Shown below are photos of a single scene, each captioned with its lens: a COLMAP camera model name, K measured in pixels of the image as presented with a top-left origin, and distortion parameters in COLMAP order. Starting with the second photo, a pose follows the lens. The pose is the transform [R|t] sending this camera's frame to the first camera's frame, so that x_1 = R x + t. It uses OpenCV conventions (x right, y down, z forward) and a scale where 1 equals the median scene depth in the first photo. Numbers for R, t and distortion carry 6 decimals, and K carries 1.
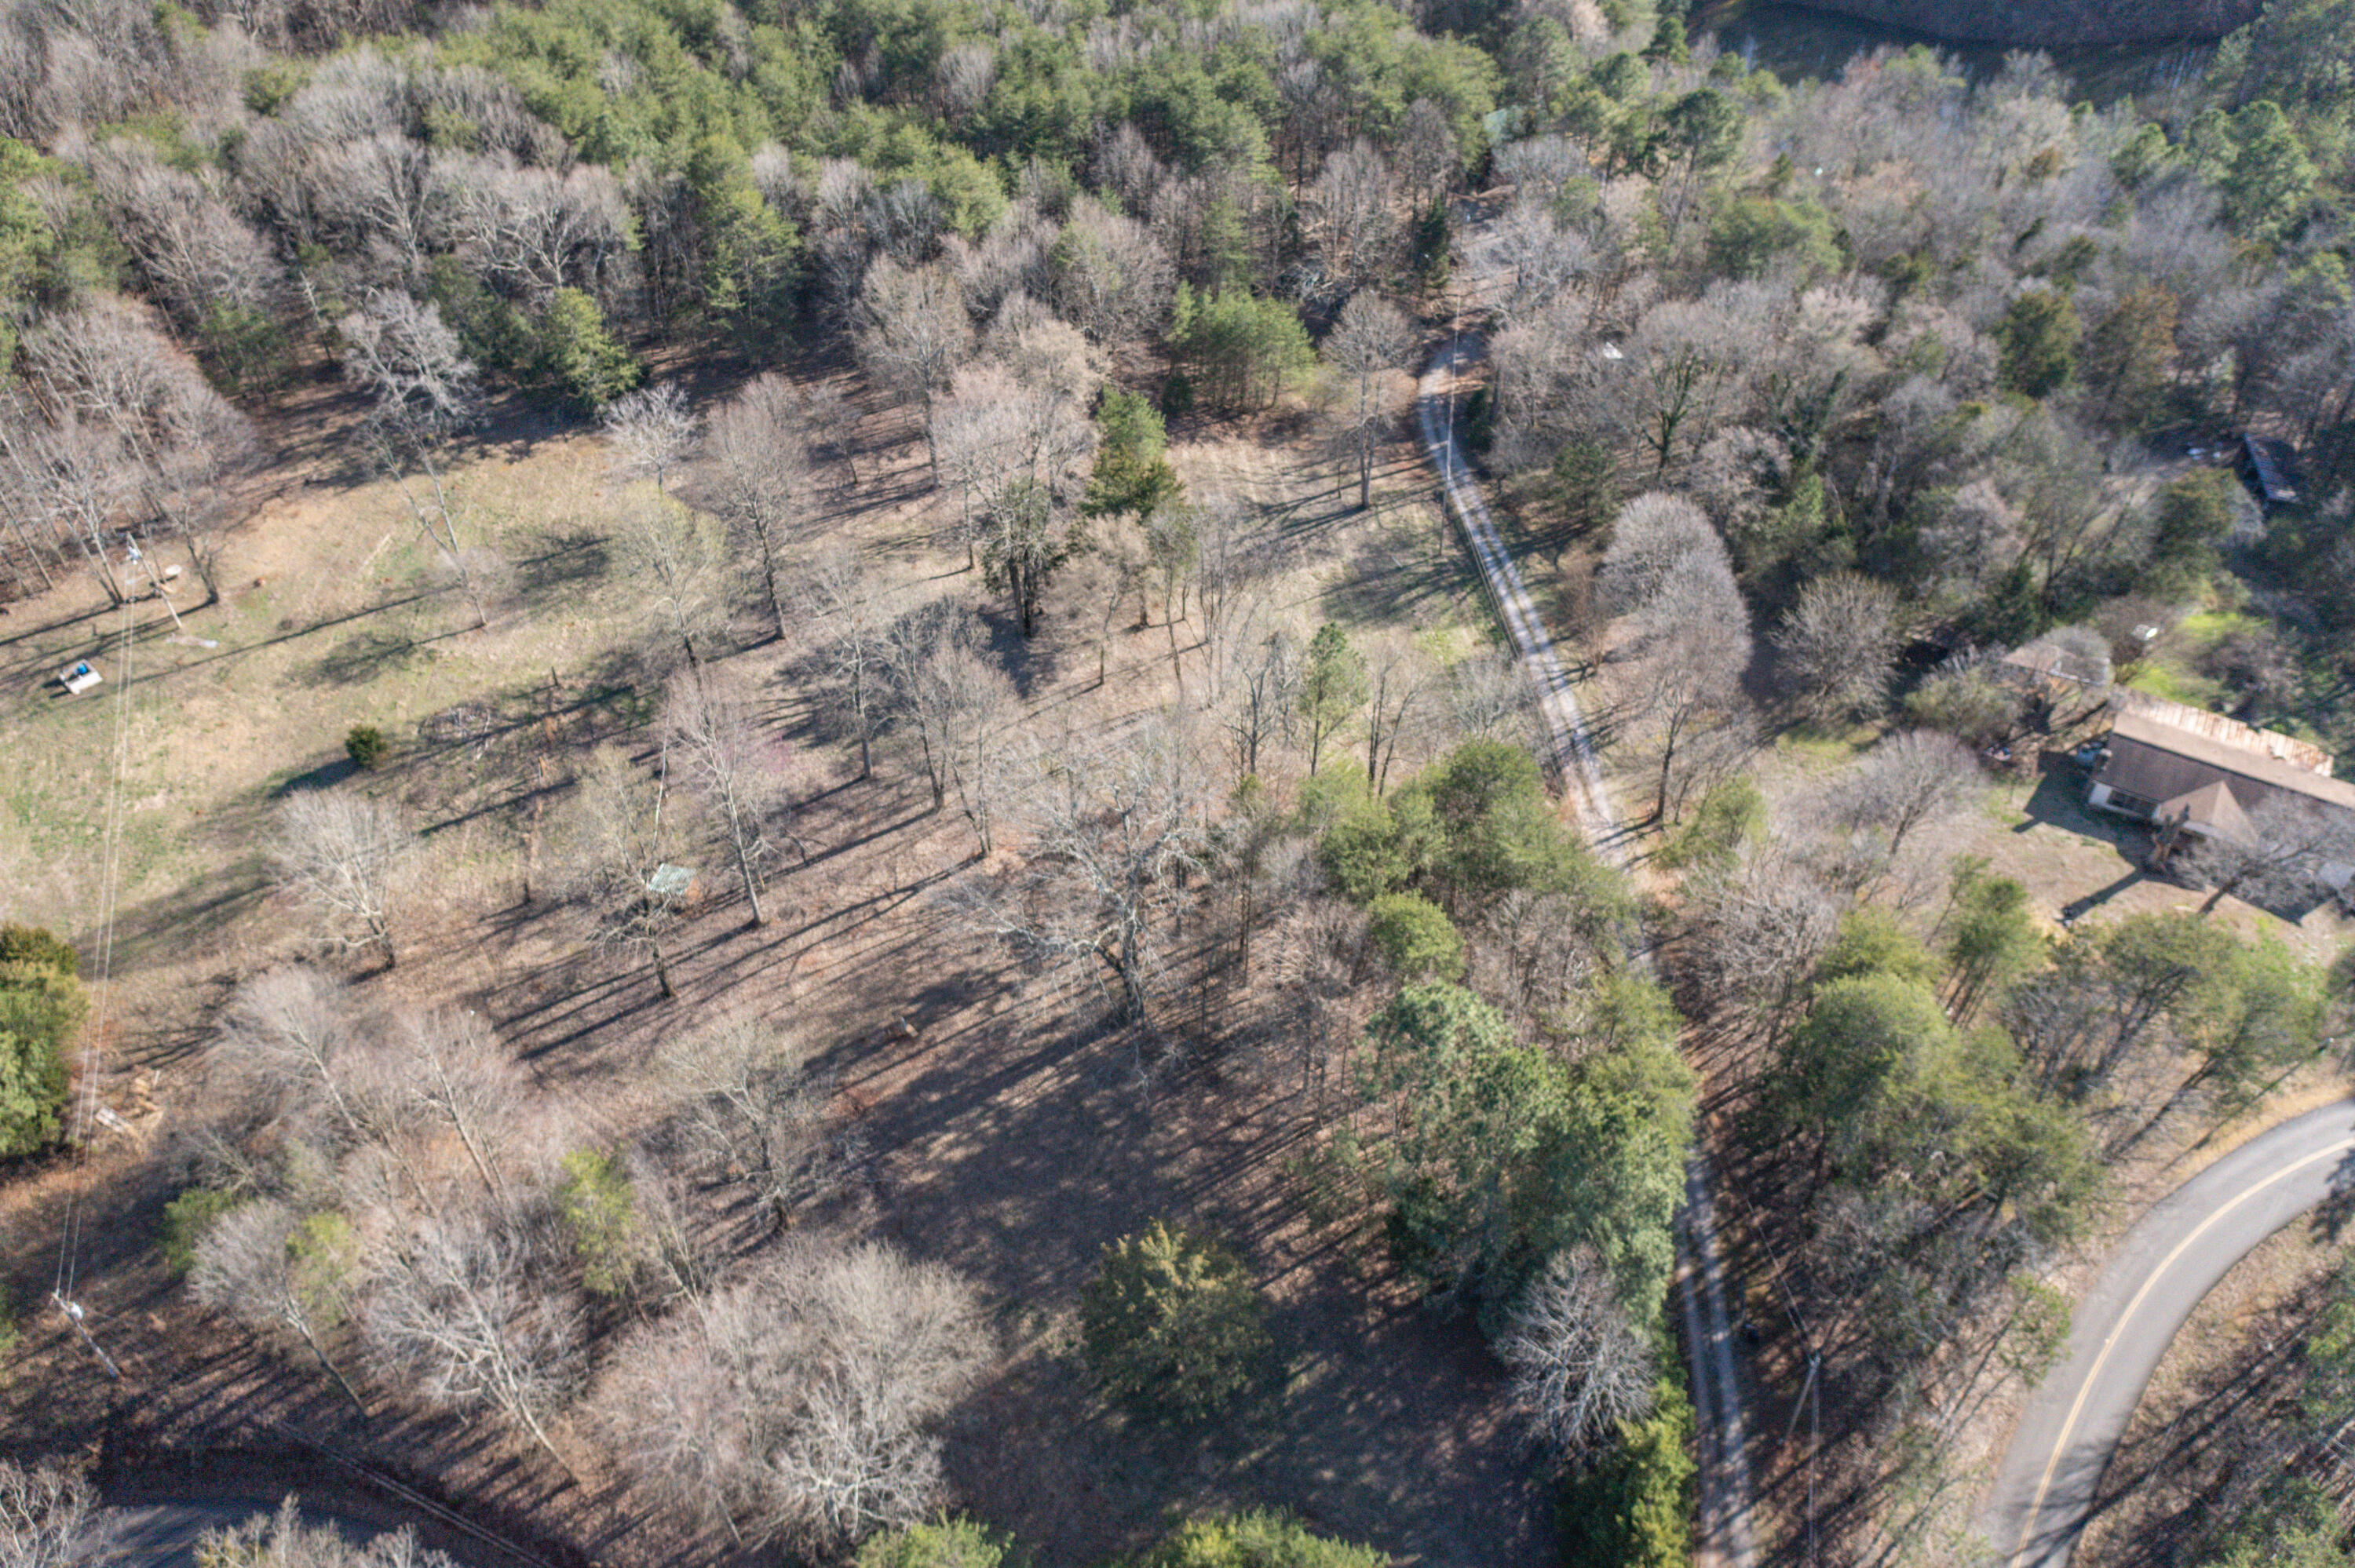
lens RADIAL K [[1871.1, 0, 1176.9], [0, 1871.1, 770.5], [0, 0, 1]] dist [-0.027382, 0.010562]
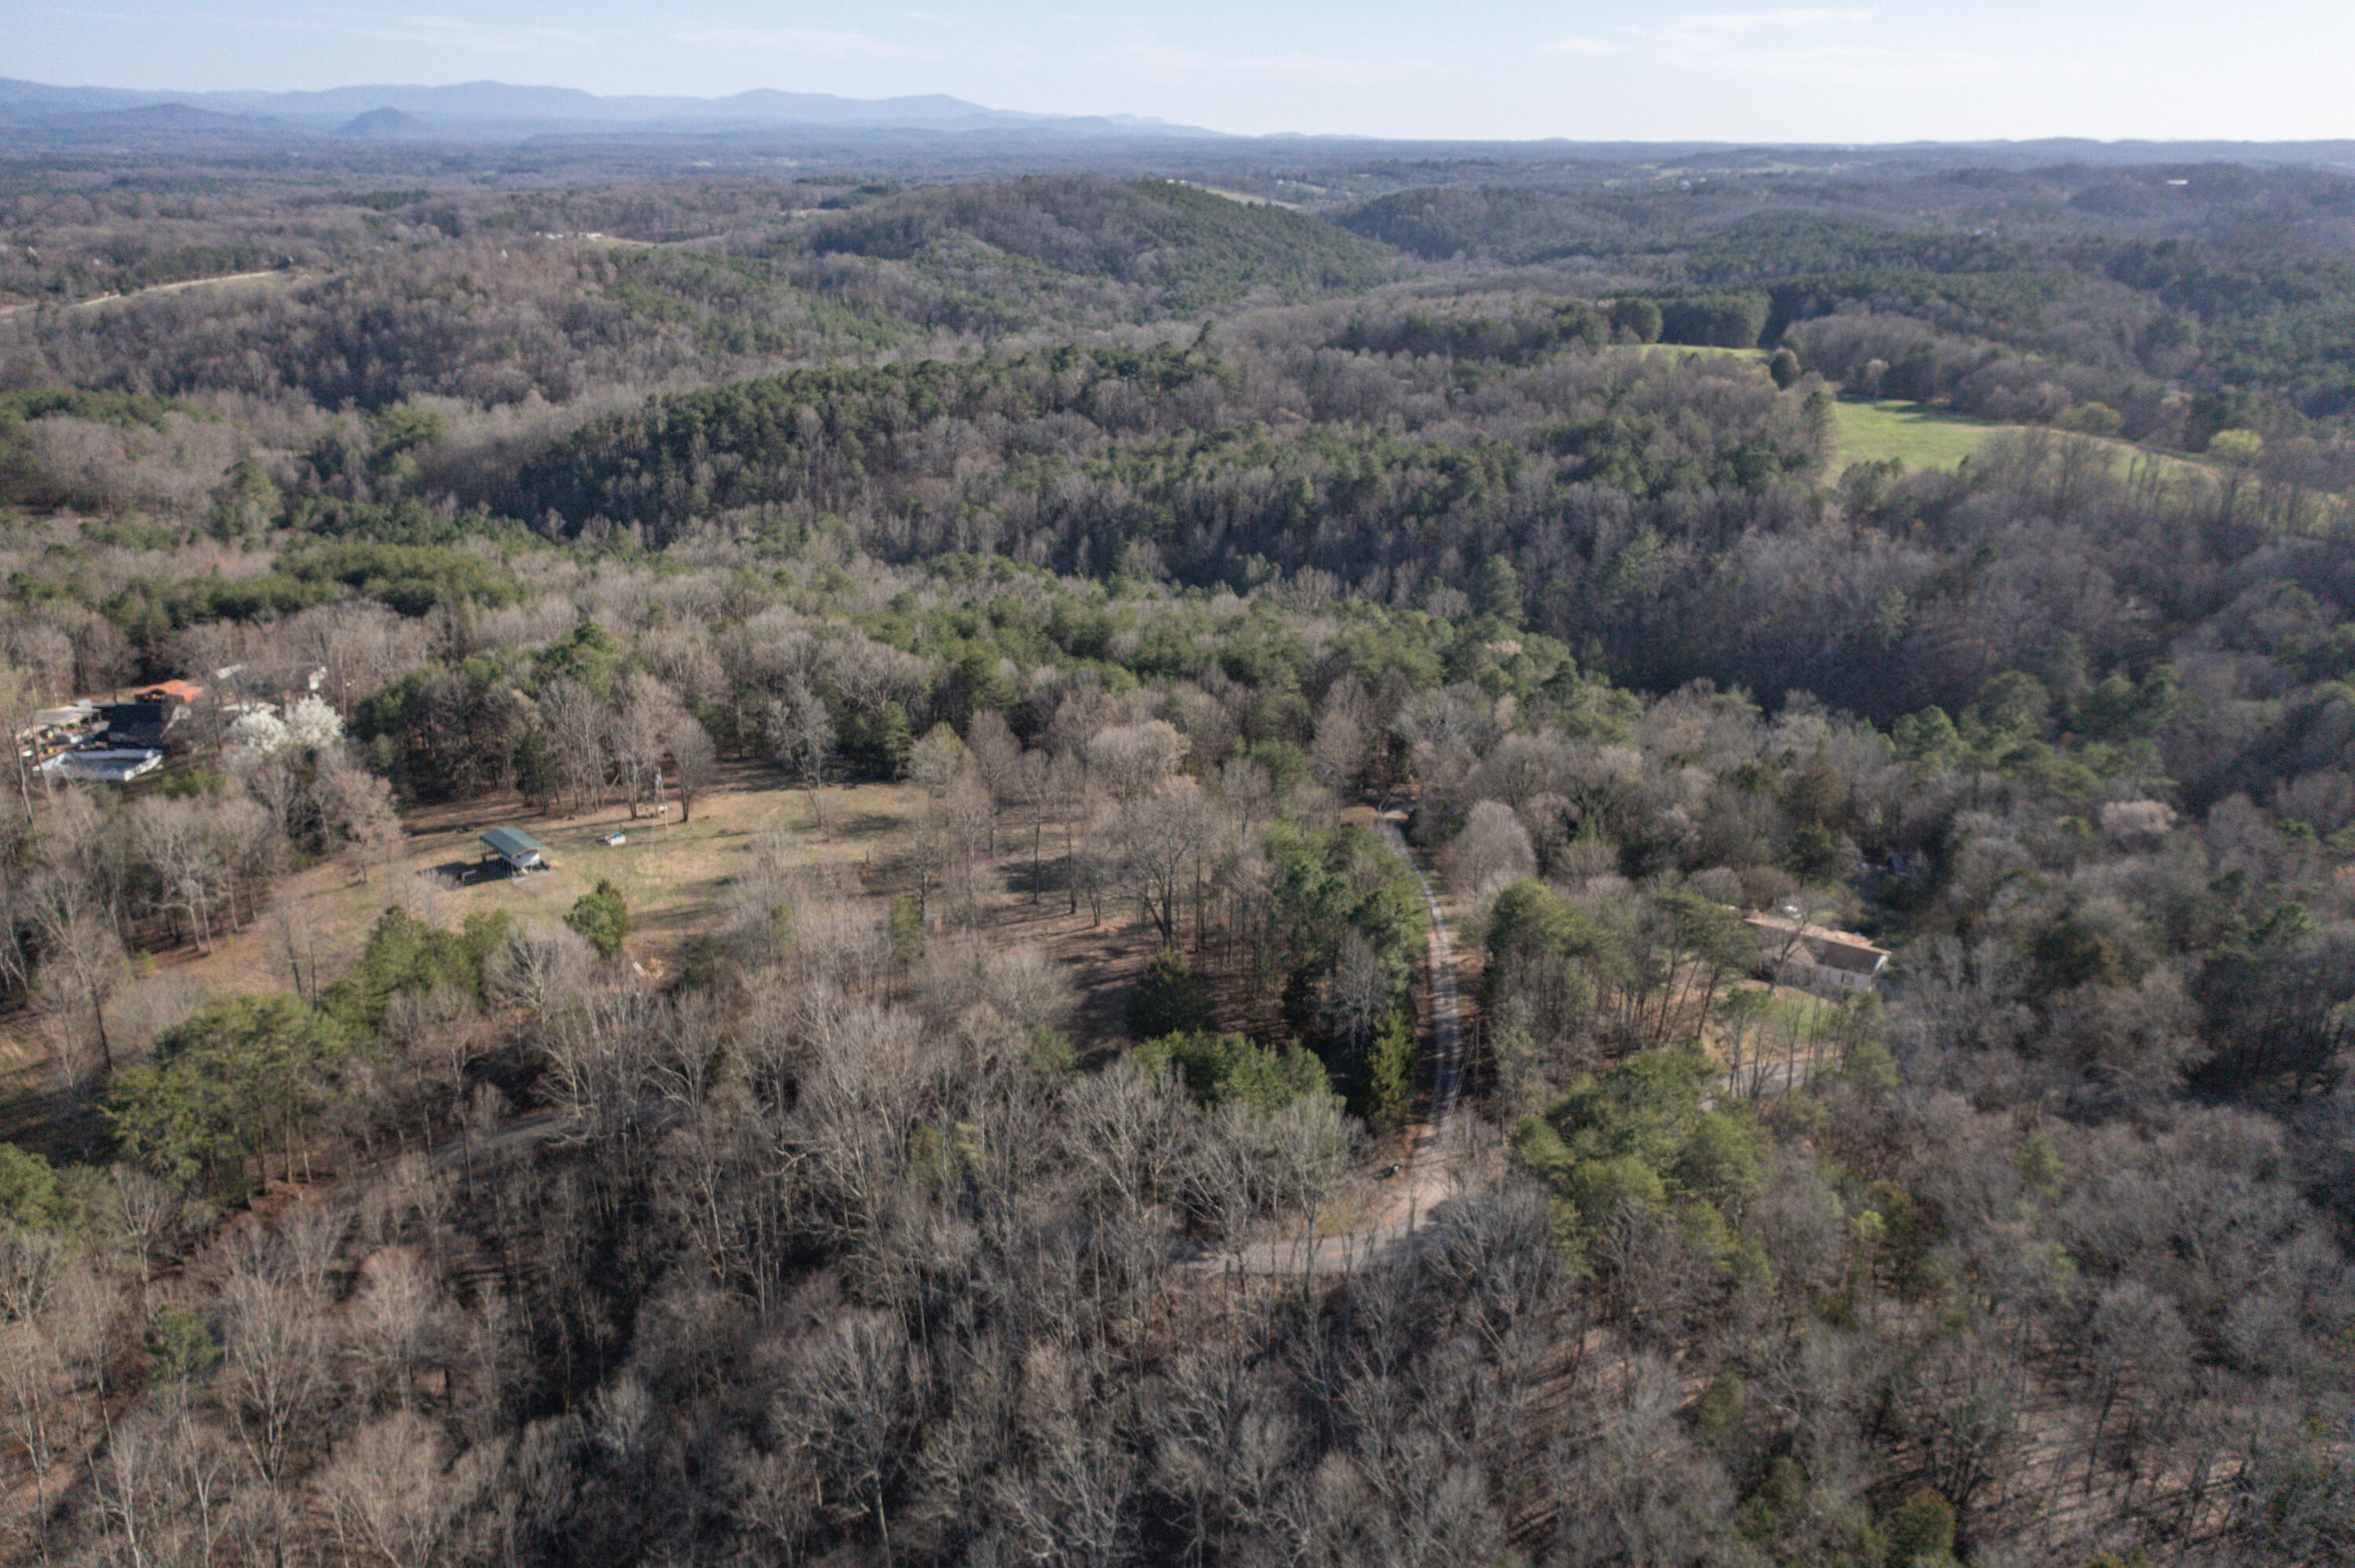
lens RADIAL K [[1871.1, 0, 1176.9], [0, 1871.1, 770.5], [0, 0, 1]] dist [-0.027382, 0.010562]
pose [[0.995560, 0.046204, -0.082003, 0.095101], [-0.077771, 0.894545, -0.440160, 0.565011], [0.053019, 0.444583, 0.894167, -0.559236]]
